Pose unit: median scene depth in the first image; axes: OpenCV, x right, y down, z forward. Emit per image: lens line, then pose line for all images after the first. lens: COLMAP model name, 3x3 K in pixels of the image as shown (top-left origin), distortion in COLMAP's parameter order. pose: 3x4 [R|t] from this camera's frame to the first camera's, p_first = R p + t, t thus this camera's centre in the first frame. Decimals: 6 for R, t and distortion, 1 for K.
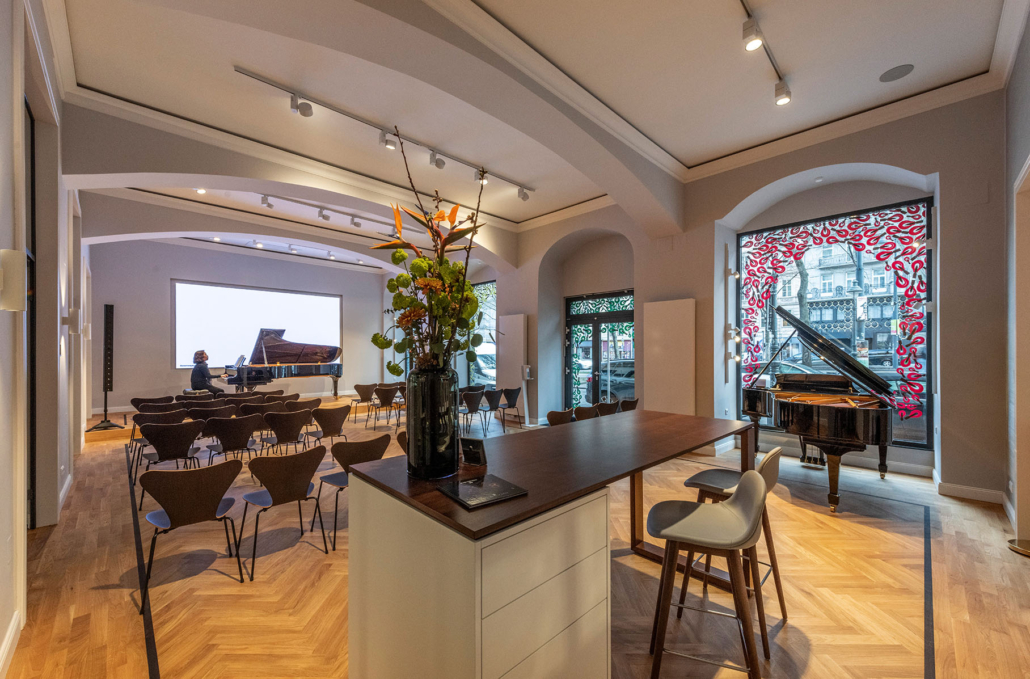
lens RADIAL K [[406.6, 0, 515.8], [0, 406.6, 353.0], [0, 0, 1]] dist [-0.000417, -0.000070]
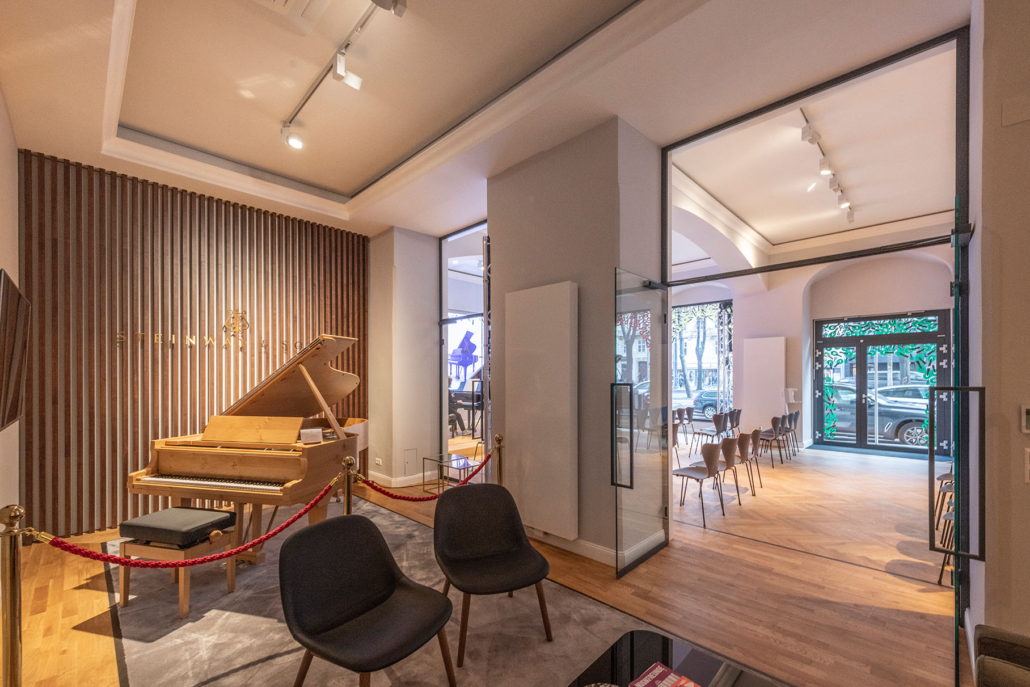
lens RADIAL K [[424.5, 0, 514.5], [0, 424.5, 380.2], [0, 0, 1]] dist [0.001044, 0.000002]
pose [[0.999840, -0.001496, 0.017821, -0.665800], [0.001469, 0.999998, 0.001488, 0.007705], [-0.017823, -0.001461, 0.999840, -0.024618]]
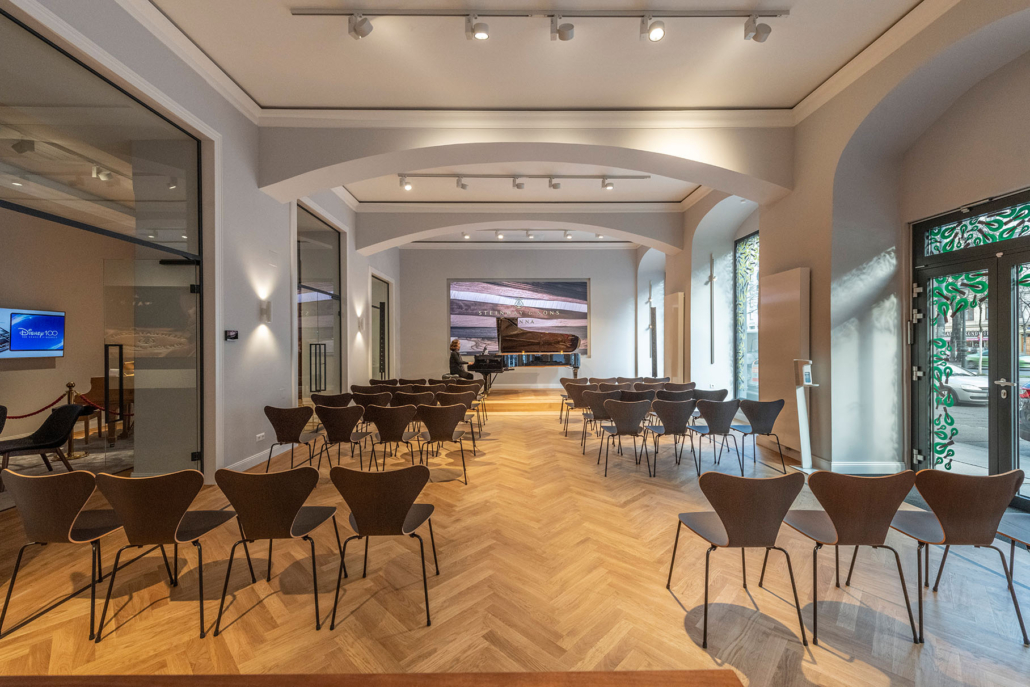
lens RADIAL K [[412.5, 0, 511.2], [0, 412.5, 346.1], [0, 0, 1]] dist [0.008822, -0.000165]
pose [[0.717197, 0.001435, -0.696869, 0.132406], [0.001324, 0.999993, 0.003422, 0.008769], [0.696869, -0.003377, 0.717190, 0.322254]]
